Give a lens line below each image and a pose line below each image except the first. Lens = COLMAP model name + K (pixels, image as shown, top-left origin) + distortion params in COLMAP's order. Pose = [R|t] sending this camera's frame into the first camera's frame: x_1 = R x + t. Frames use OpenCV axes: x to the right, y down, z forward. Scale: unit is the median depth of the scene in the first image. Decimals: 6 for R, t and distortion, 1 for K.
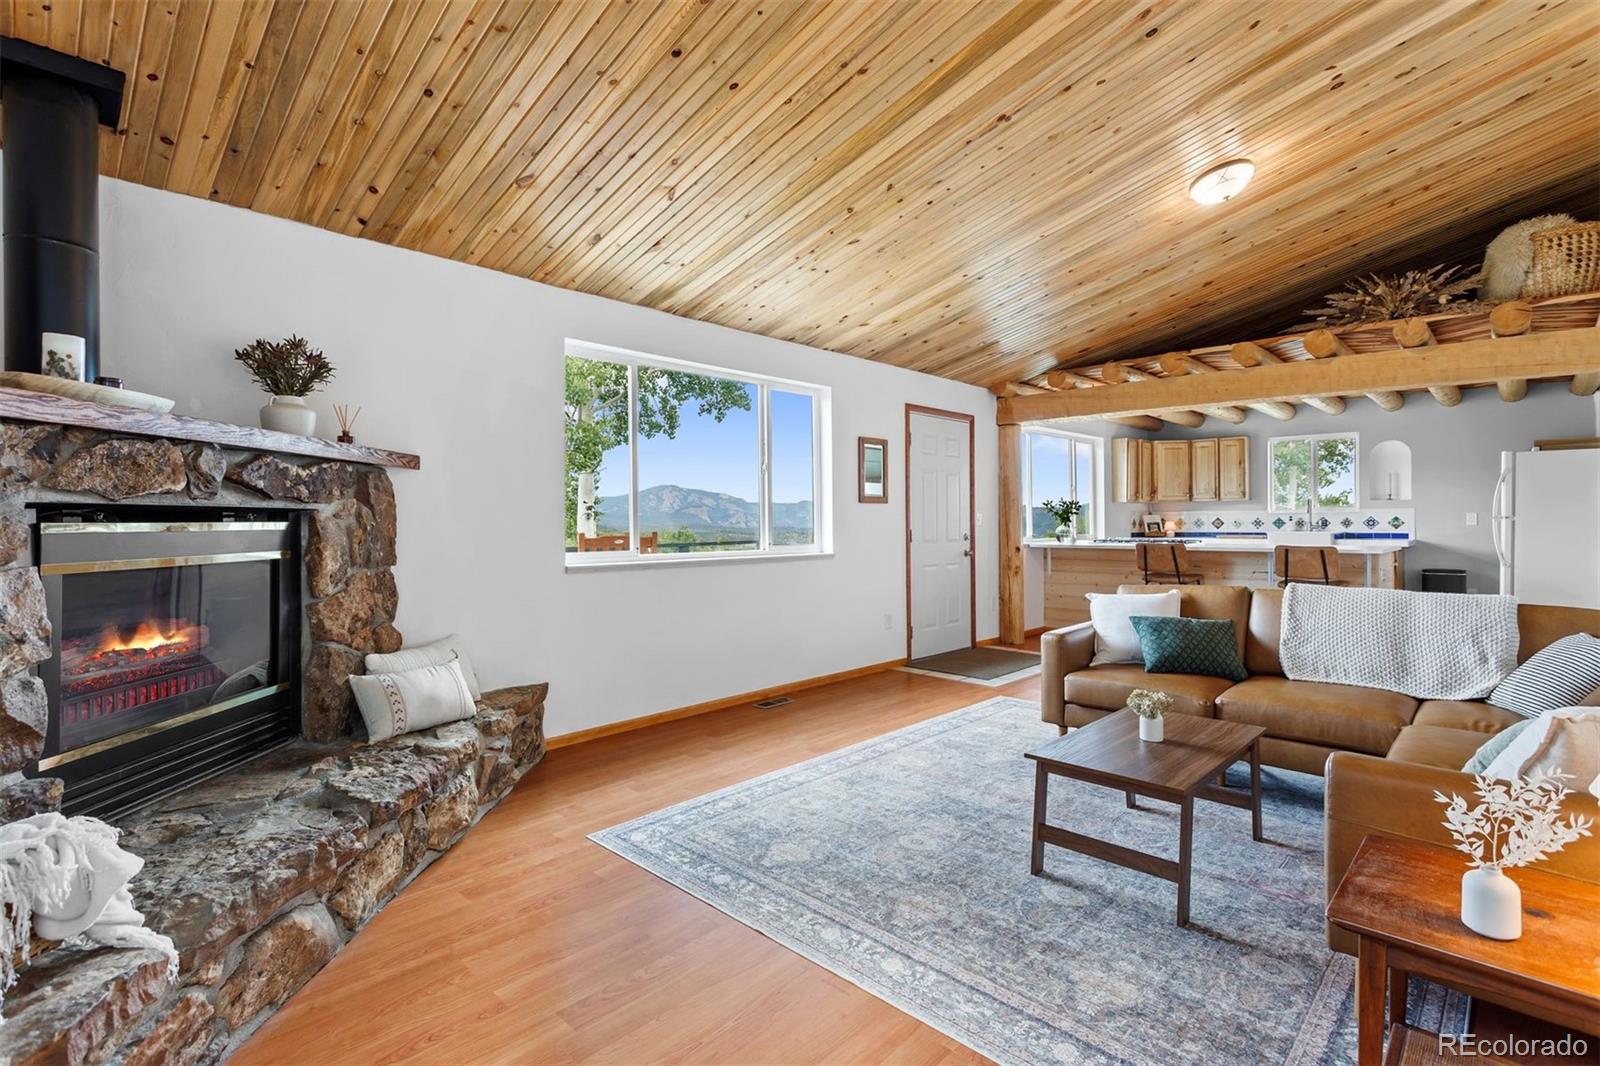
lens RADIAL K [[760.4, 0, 797.9], [0, 760.4, 520.5], [0, 0, 1]] dist [0.010055, 0.000767]
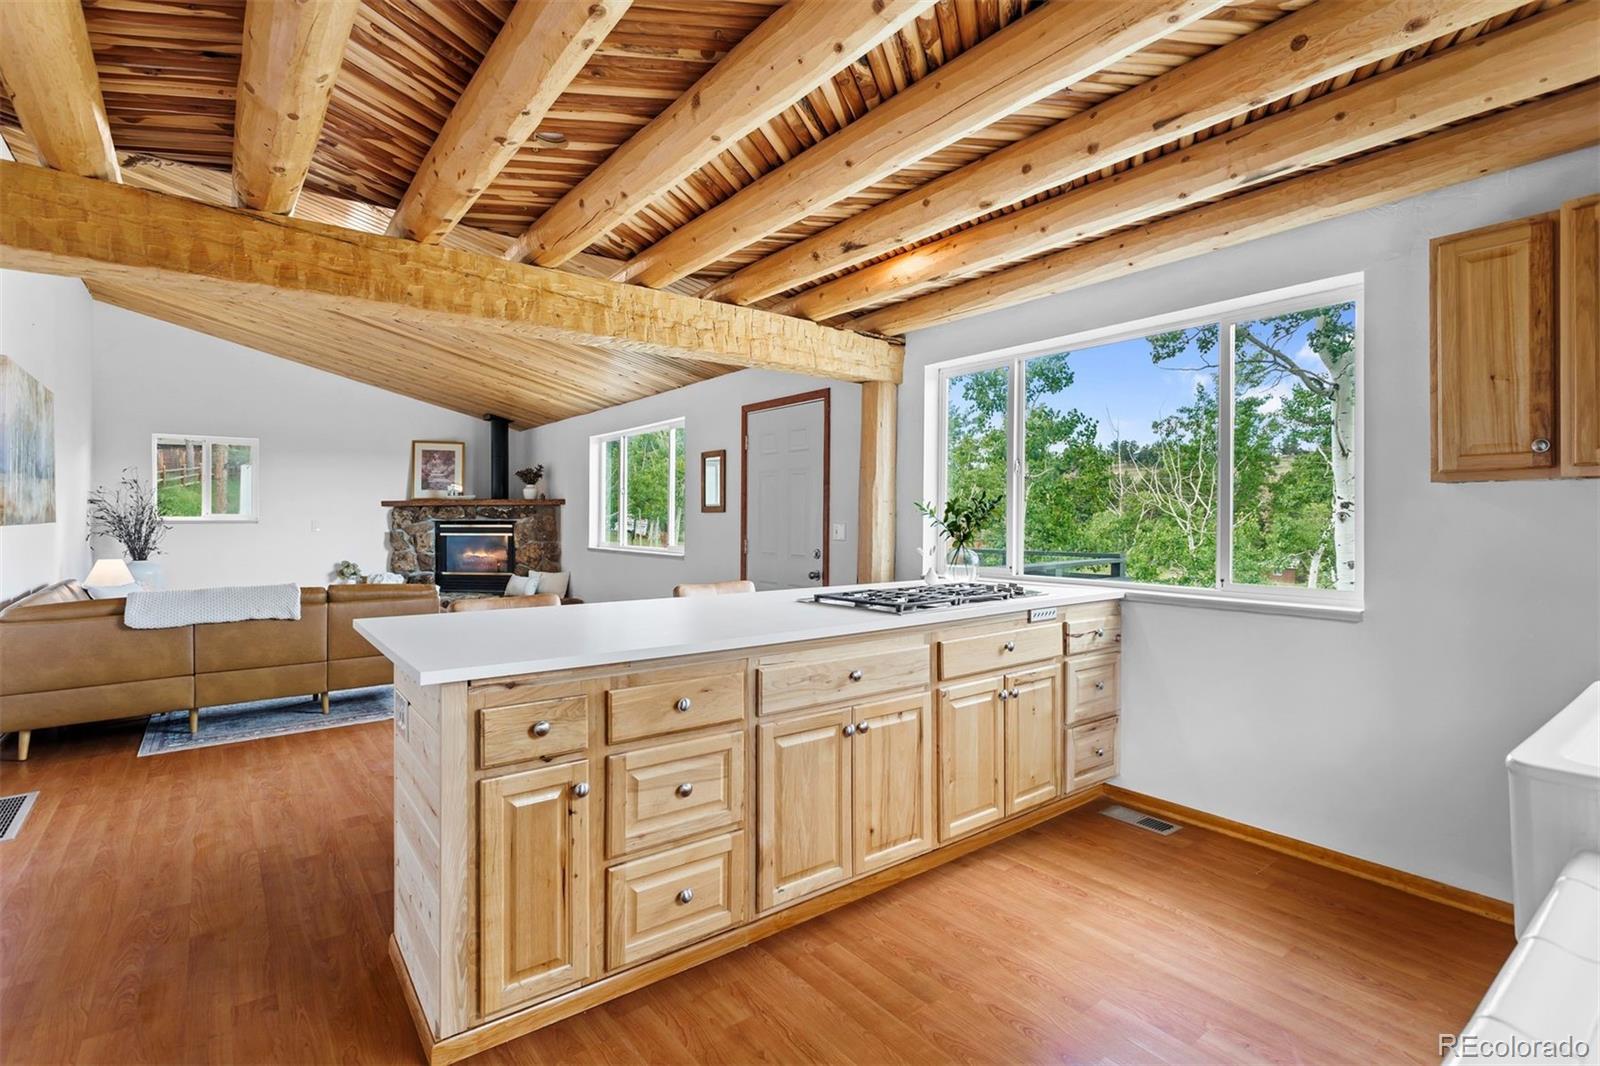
lens RADIAL K [[760.4, 0, 804.5], [0, 760.4, 518.2], [0, 0, 1]] dist [0.010055, 0.000767]
pose [[-0.147202, 0.007025, -0.989082, 2.231271], [0.001943, 0.999975, 0.006813, -0.043057], [0.989105, -0.000919, -0.147212, 2.532823]]
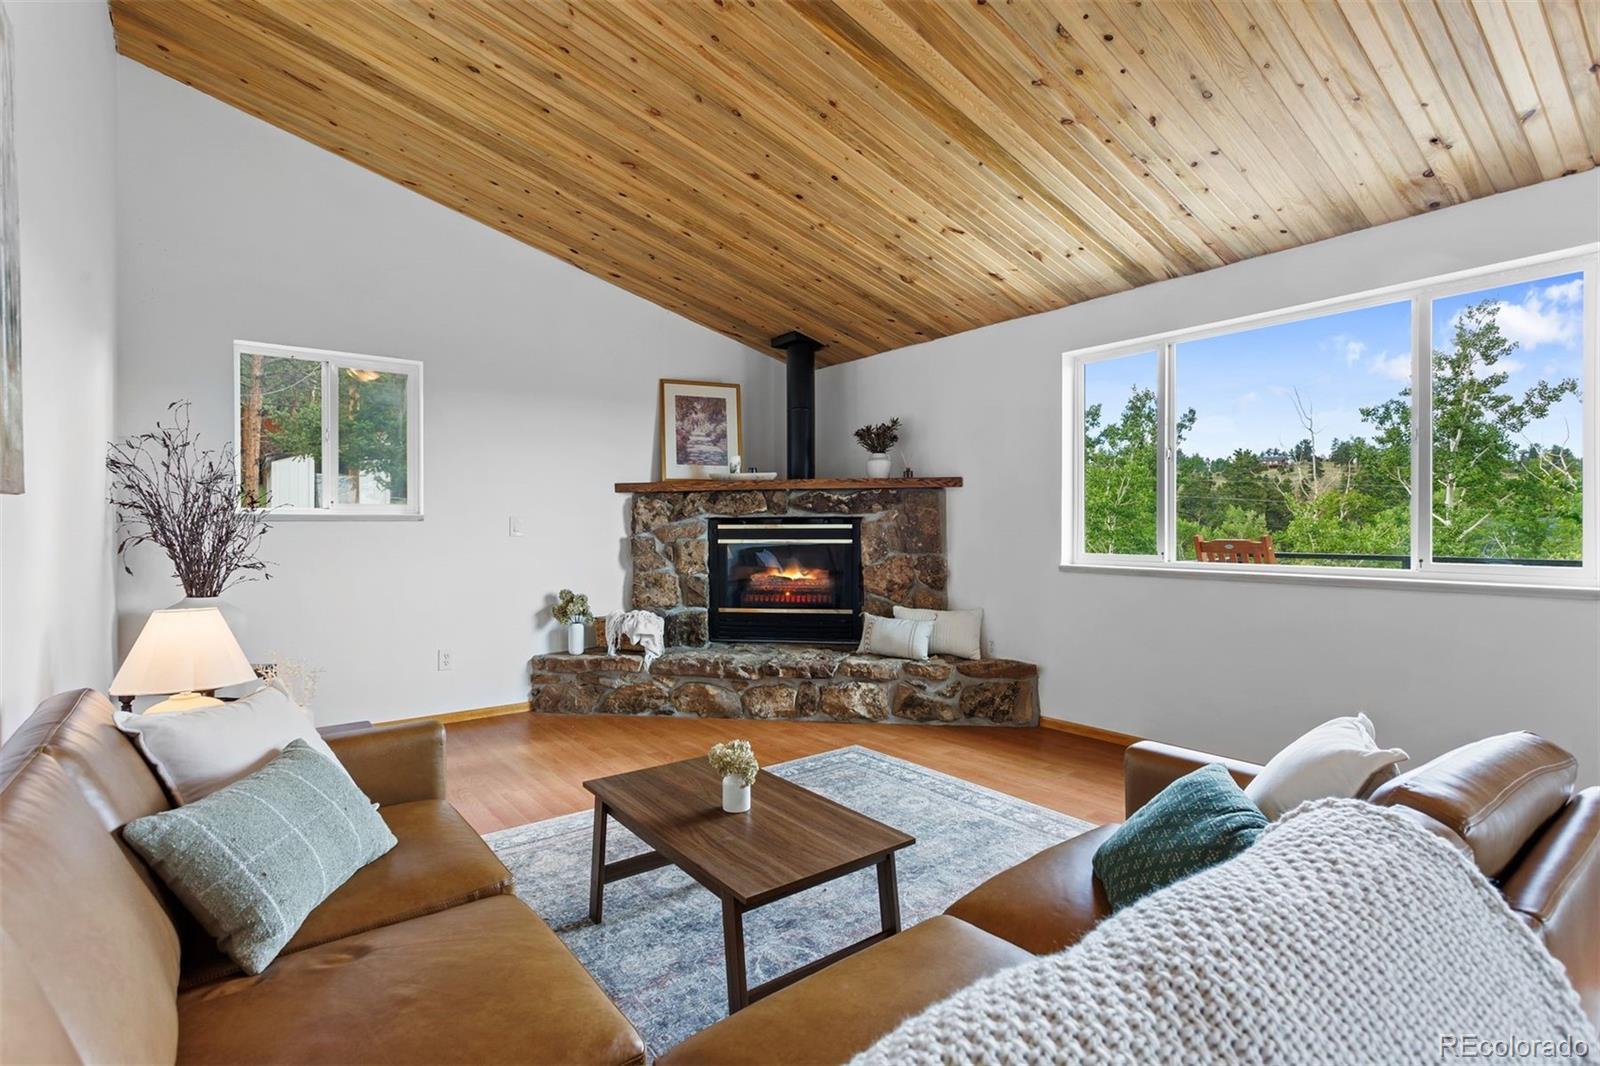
lens RADIAL K [[760.4, 0, 801.1], [0, 760.4, 524.9], [0, 0, 1]] dist [0.010055, 0.000767]
pose [[-0.145035, 0.002346, -0.989424, 1.094991], [0.003876, 0.999991, 0.001803, -0.000259], [0.989419, -0.003573, -0.145043, 1.059575]]
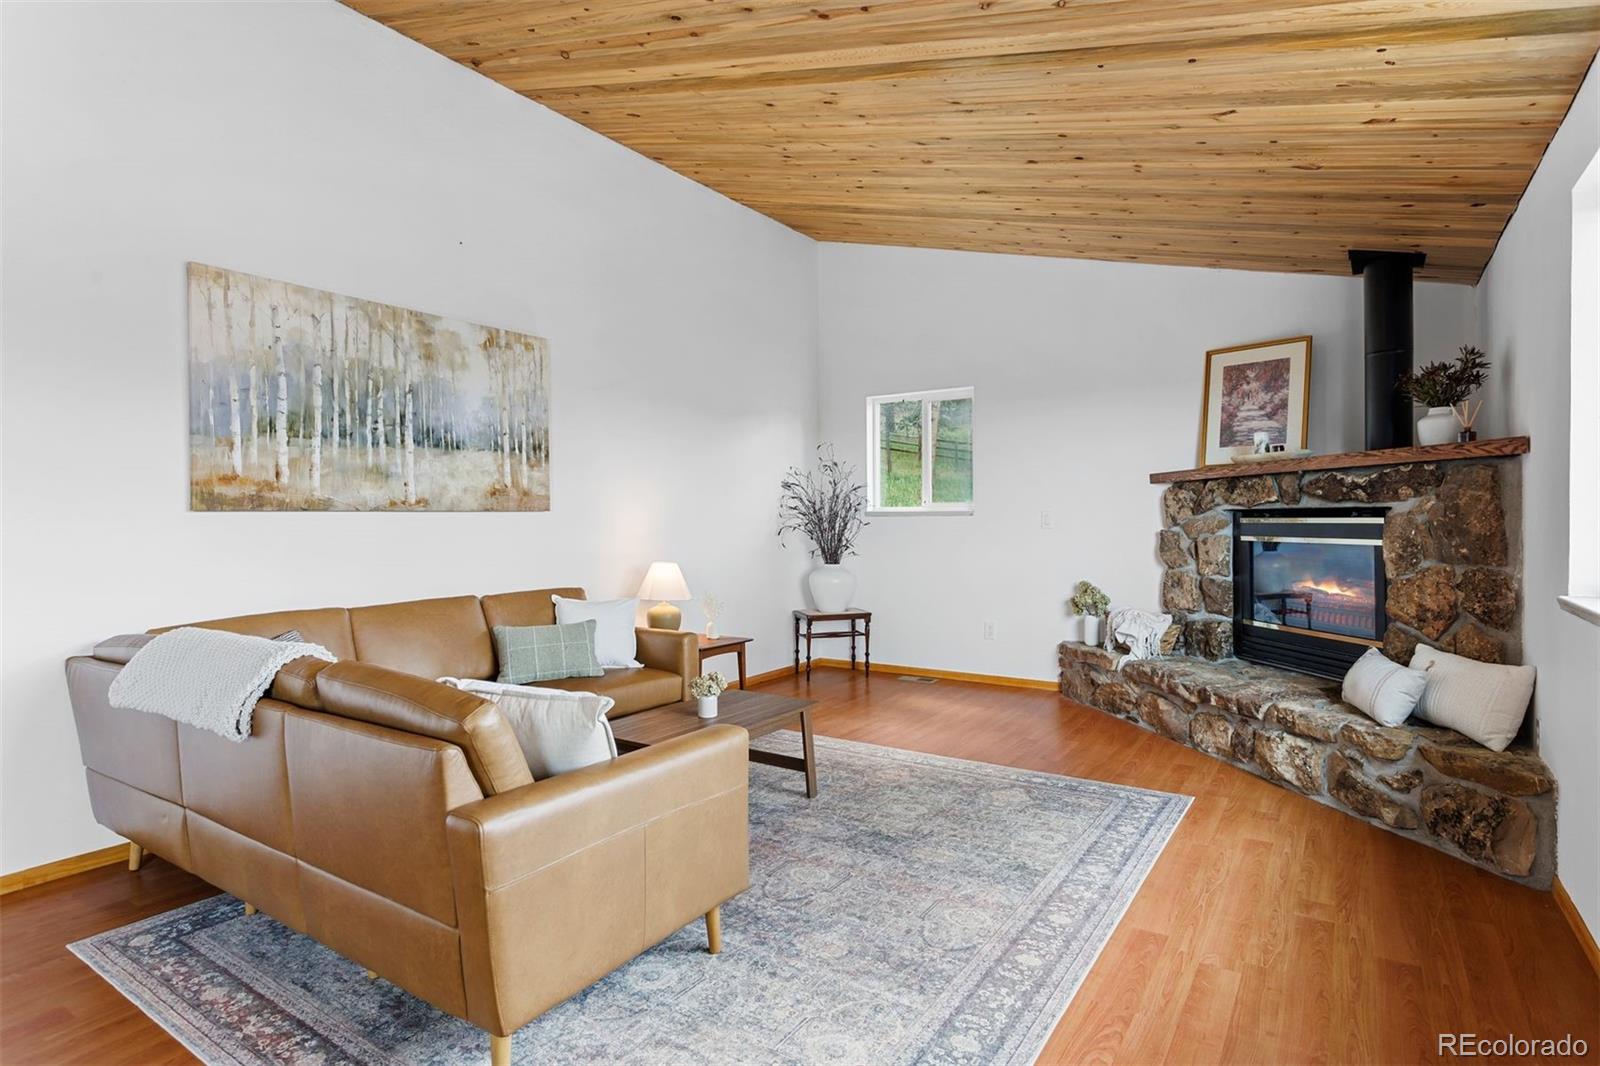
lens RADIAL K [[824.4, 0, 811.6], [0, 824.4, 526.1], [0, 0, 1]] dist [0.002095, 0.001070]
pose [[-0.982554, 0.009169, -0.185751, 0.482937], [0.007794, 0.999937, 0.008133, -0.002208], [0.185813, 0.006544, -0.982563, 2.004983]]
